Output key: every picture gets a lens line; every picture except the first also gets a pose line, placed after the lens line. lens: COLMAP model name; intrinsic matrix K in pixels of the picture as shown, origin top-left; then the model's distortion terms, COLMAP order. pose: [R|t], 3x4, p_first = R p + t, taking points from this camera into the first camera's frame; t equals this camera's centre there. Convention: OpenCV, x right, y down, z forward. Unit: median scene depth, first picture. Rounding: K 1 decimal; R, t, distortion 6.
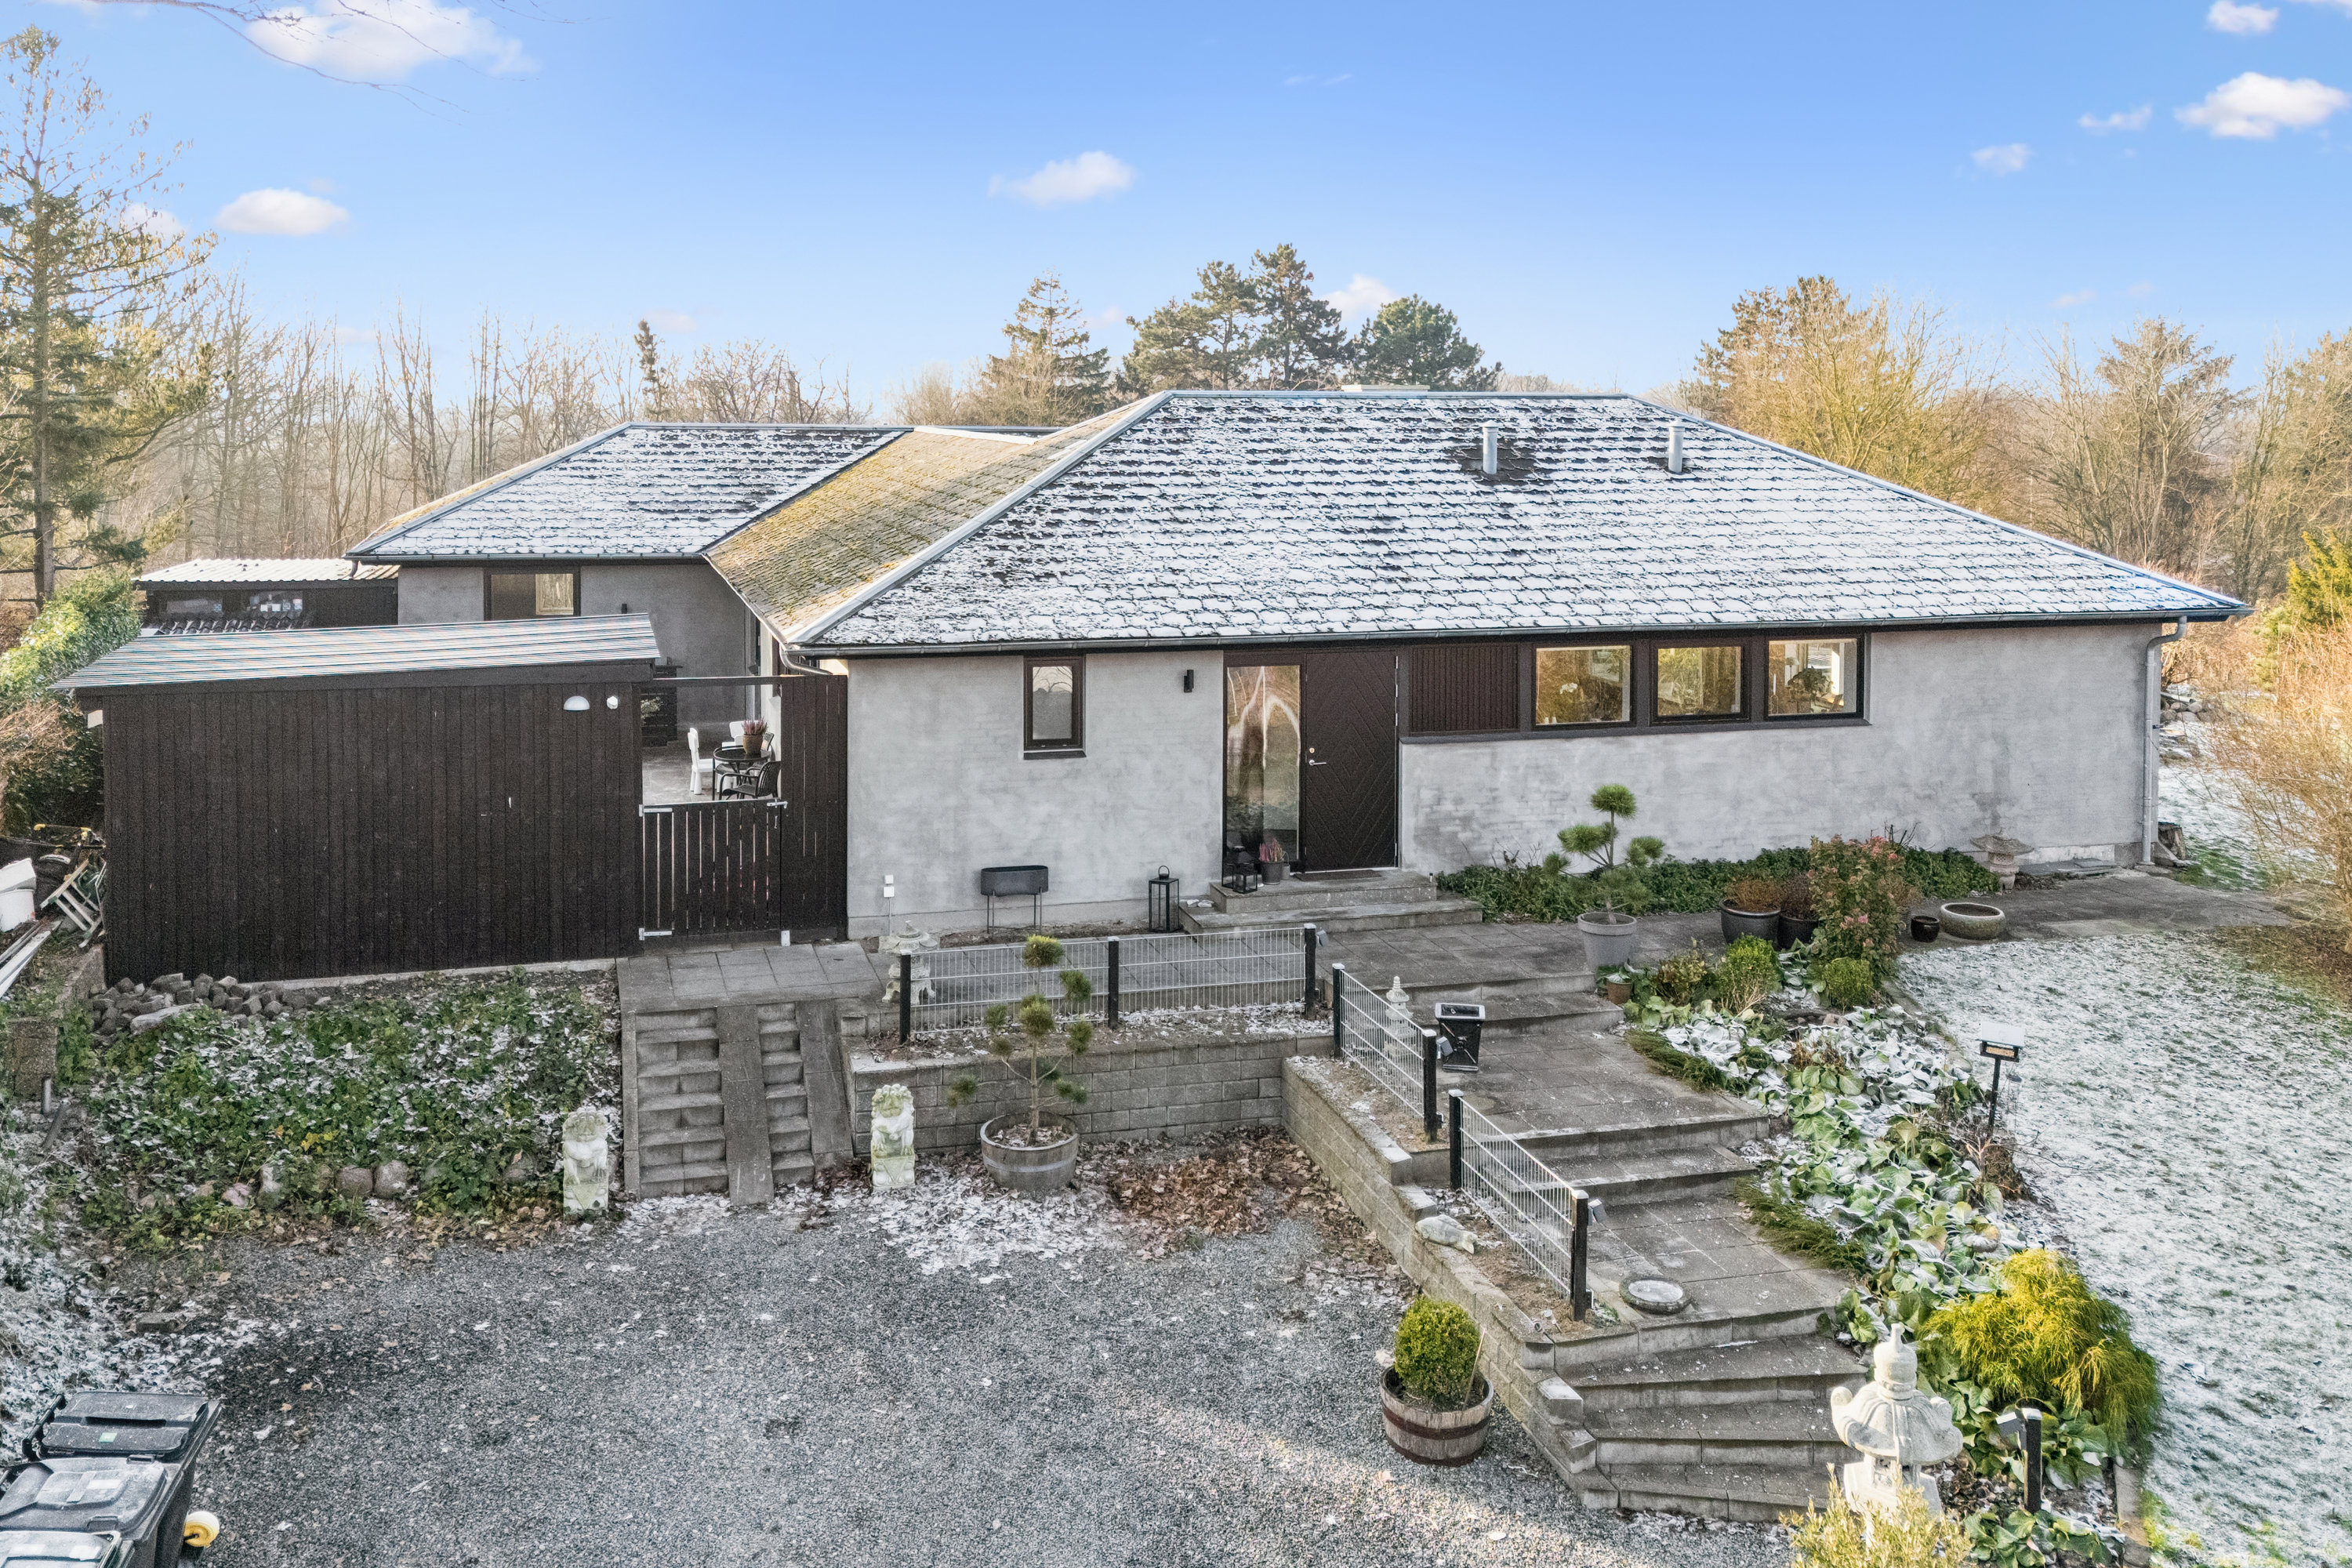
lens RADIAL K [[2097.6, 0, 1157.1], [0, 2097.6, 517.0], [0, 0, 1]] dist [0.047083, -0.001652]
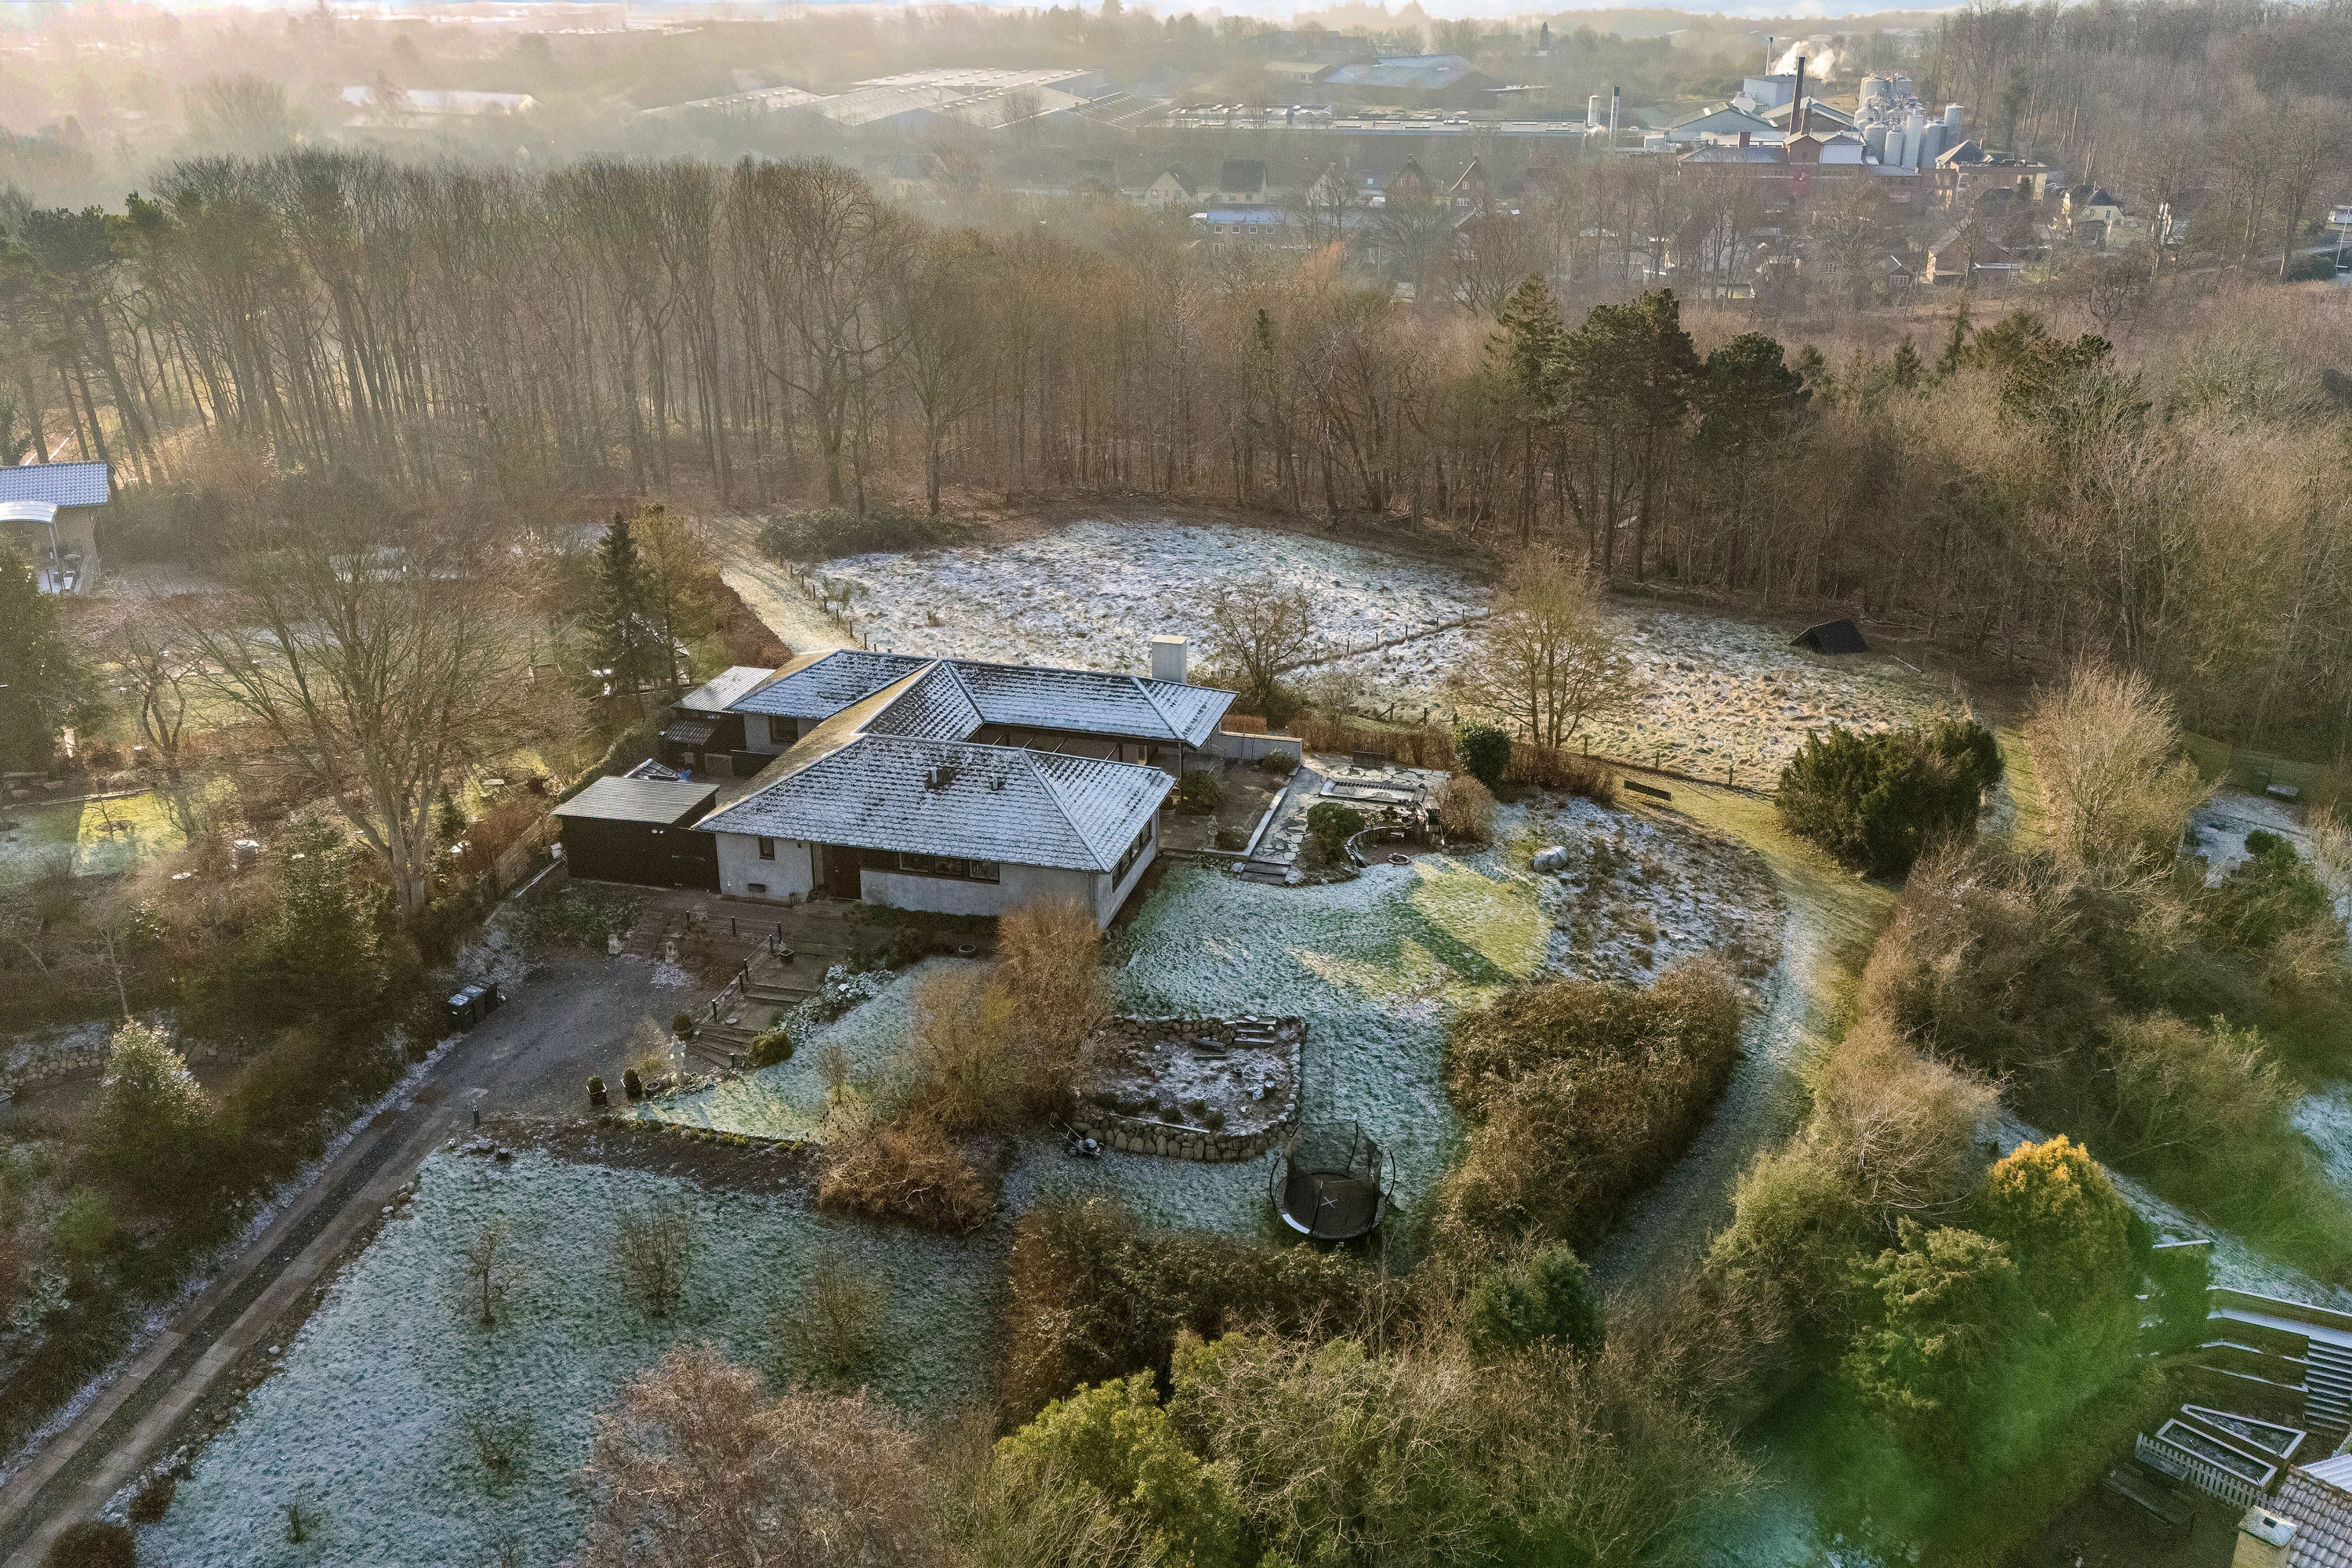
lens RADIAL K [[2083.0, 0, 1192.8], [0, 2083.0, 707.6], [0, 0, 1]] dist [0.046857, 0.005144]
pose [[0.862642, 0.164708, -0.478246, 2.334929], [-0.020350, 0.956033, 0.292551, -1.245739], [0.505405, -0.242634, 0.828067, -1.640394]]
